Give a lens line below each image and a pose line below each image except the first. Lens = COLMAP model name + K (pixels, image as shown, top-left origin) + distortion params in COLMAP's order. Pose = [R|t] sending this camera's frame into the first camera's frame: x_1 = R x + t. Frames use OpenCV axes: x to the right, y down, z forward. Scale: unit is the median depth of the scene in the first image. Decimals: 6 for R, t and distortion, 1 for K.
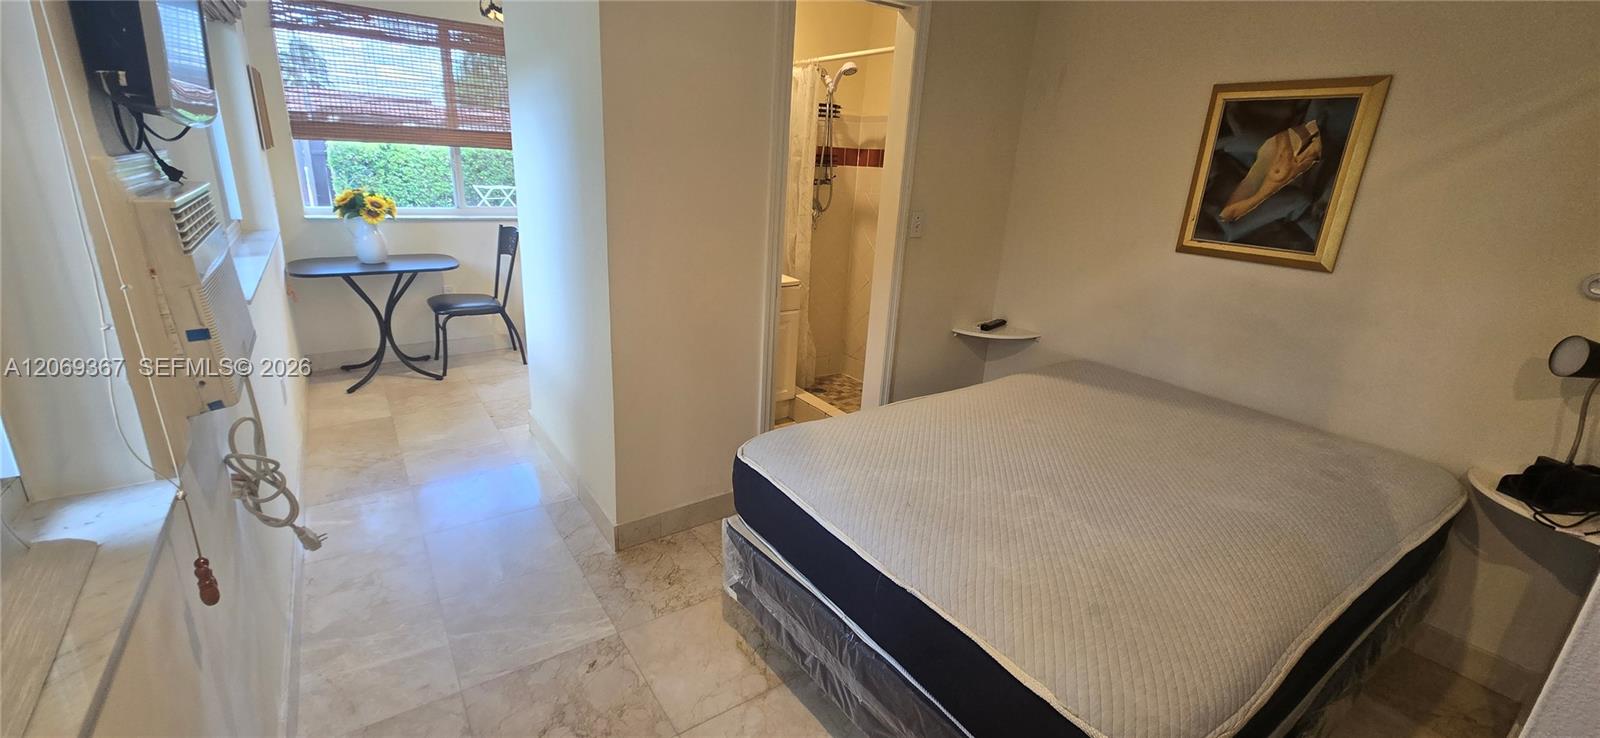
lens RADIAL K [[653.4, 0, 793.3], [0, 653.4, 368.2], [0, 0, 1]] dist [0.002136, 0.001541]
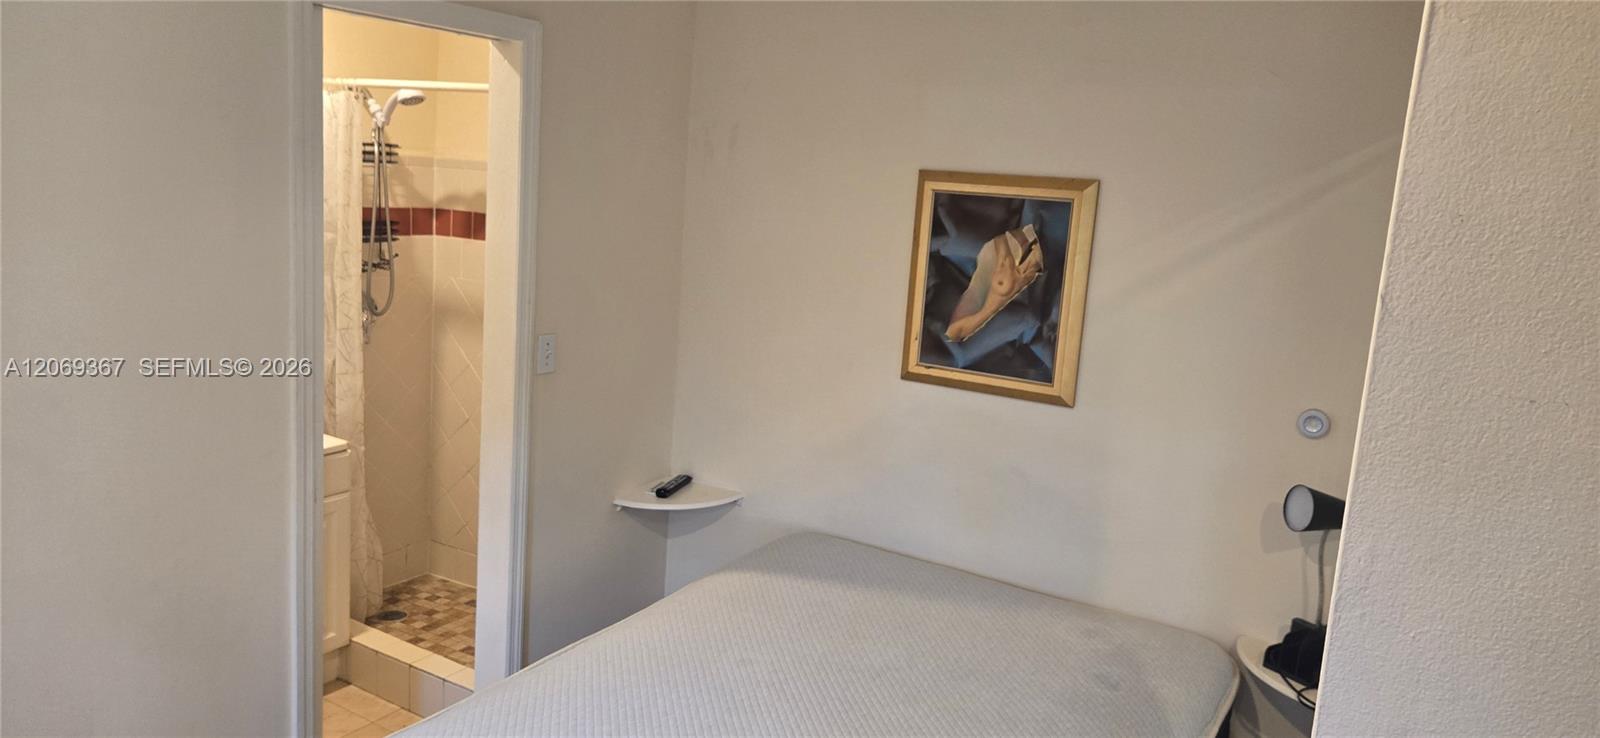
lens RADIAL K [[1074.7, 0, 796.4], [0, 1074.7, 359.3], [0, 0, 1]] dist [0.036635, -0.004464]
pose [[0.909631, -0.059419, 0.411146, -0.020029], [0.105469, 0.990322, -0.090219, -0.084341], [-0.401806, 0.125429, 0.907094, -0.051680]]
